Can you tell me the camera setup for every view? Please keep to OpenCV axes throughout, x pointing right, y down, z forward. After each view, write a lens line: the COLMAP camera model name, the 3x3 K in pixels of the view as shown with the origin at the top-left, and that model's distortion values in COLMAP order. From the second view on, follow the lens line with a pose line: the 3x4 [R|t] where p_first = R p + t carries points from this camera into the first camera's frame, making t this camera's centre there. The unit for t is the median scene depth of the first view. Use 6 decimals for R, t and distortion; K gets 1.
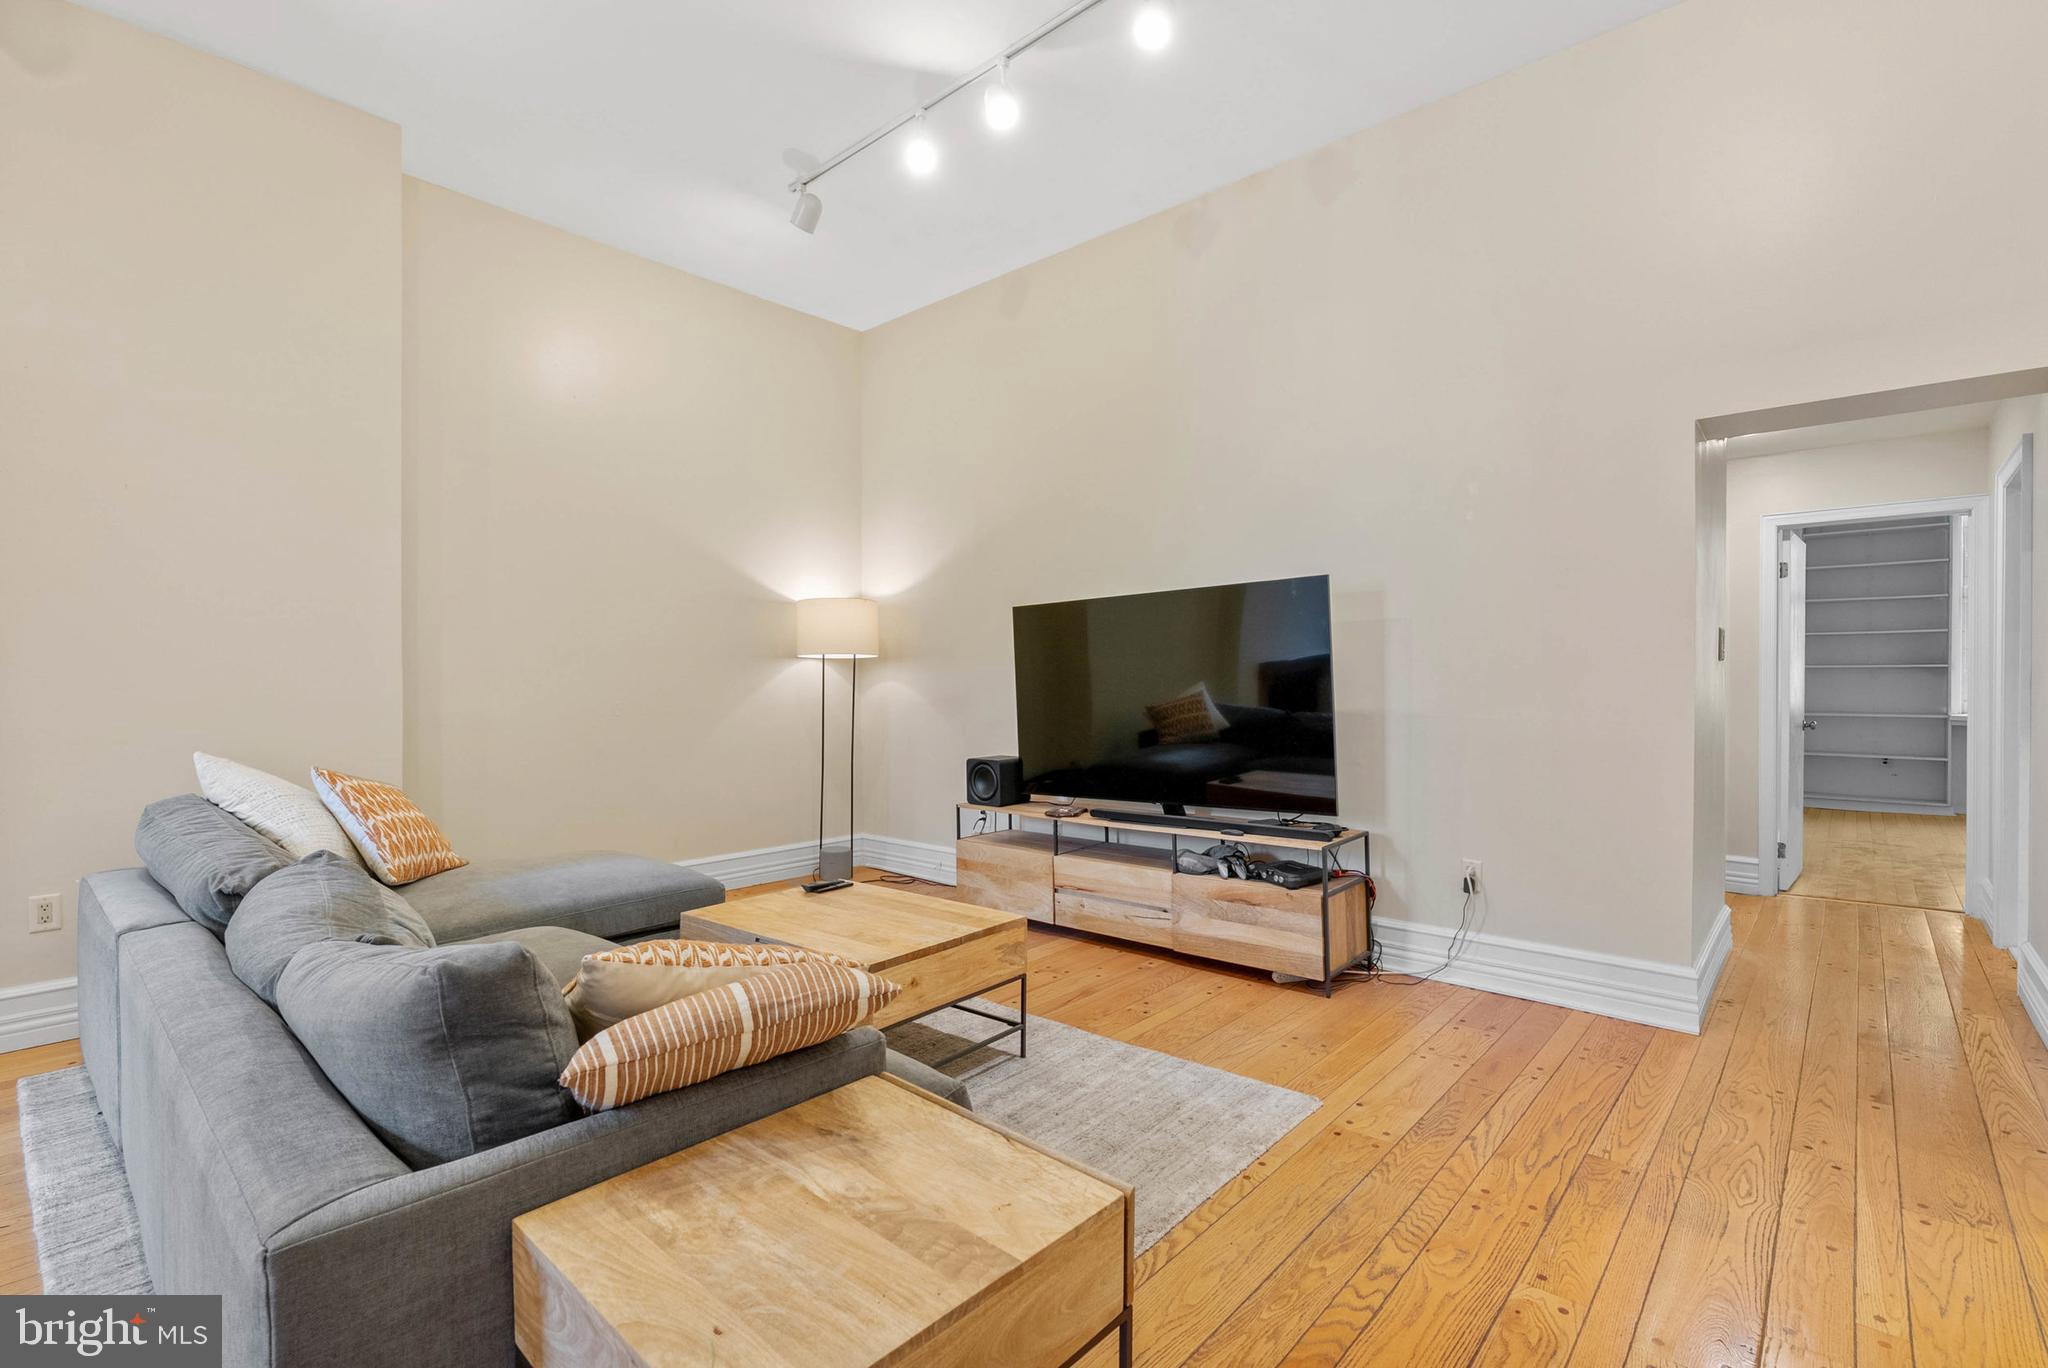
lens RADIAL K [[942.1, 0, 1021.8], [0, 942.1, 679.6], [0, 0, 1]] dist [-0.005810, 0.002751]
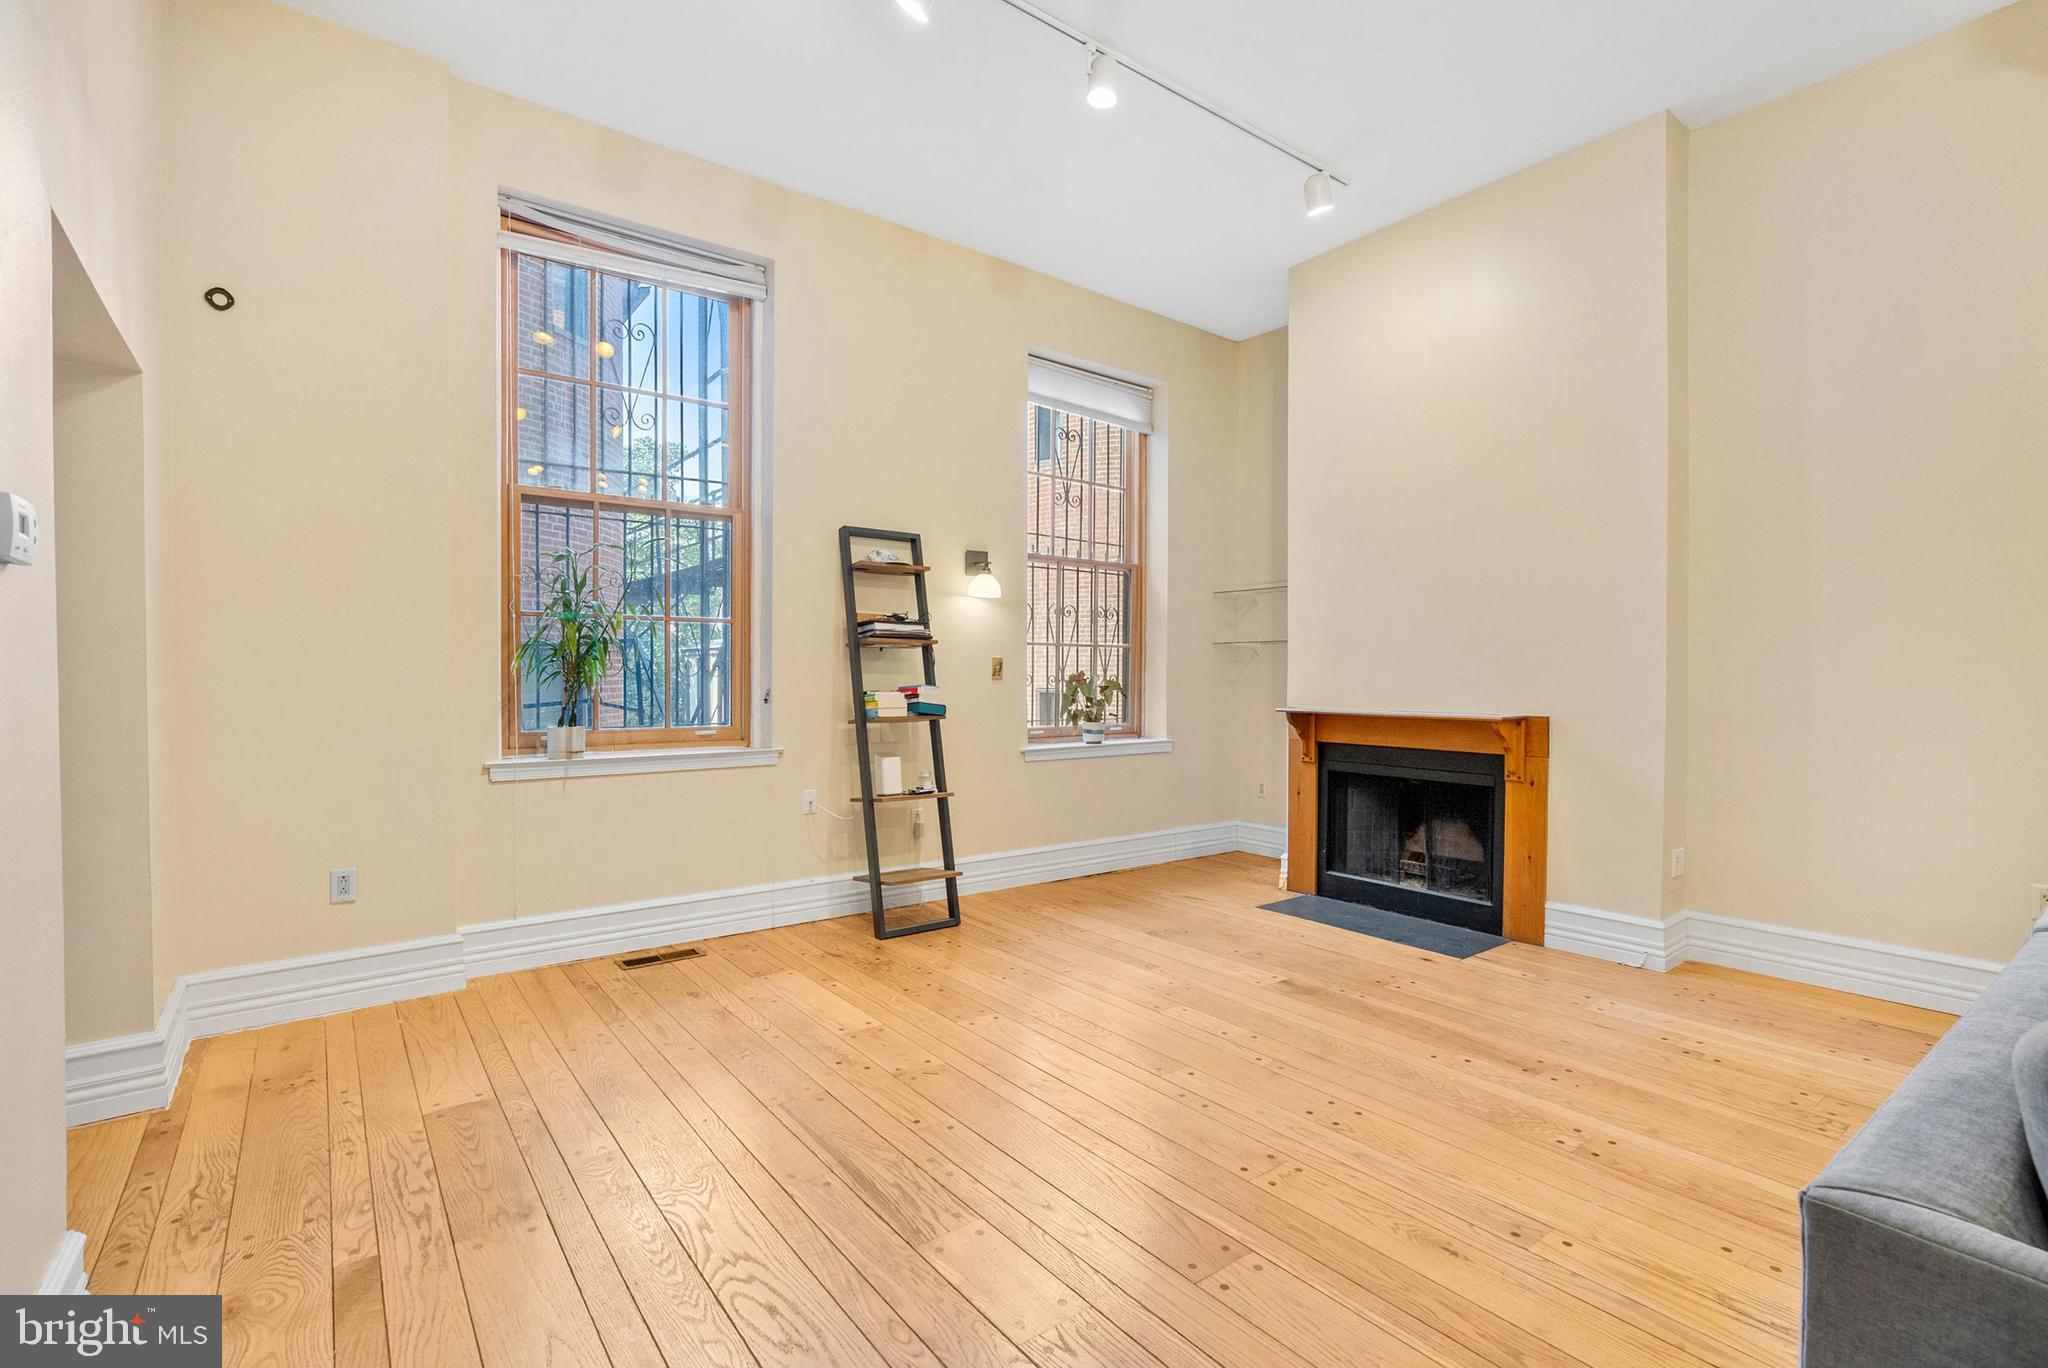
lens RADIAL K [[942.1, 0, 1038.0], [0, 942.1, 682.7], [0, 0, 1]] dist [-0.005810, 0.002751]
pose [[-0.180602, 0.008569, -0.983519, 0.163080], [-0.000772, 0.999961, 0.008854, 0.002516], [0.983556, 0.002358, -0.180588, 0.123279]]
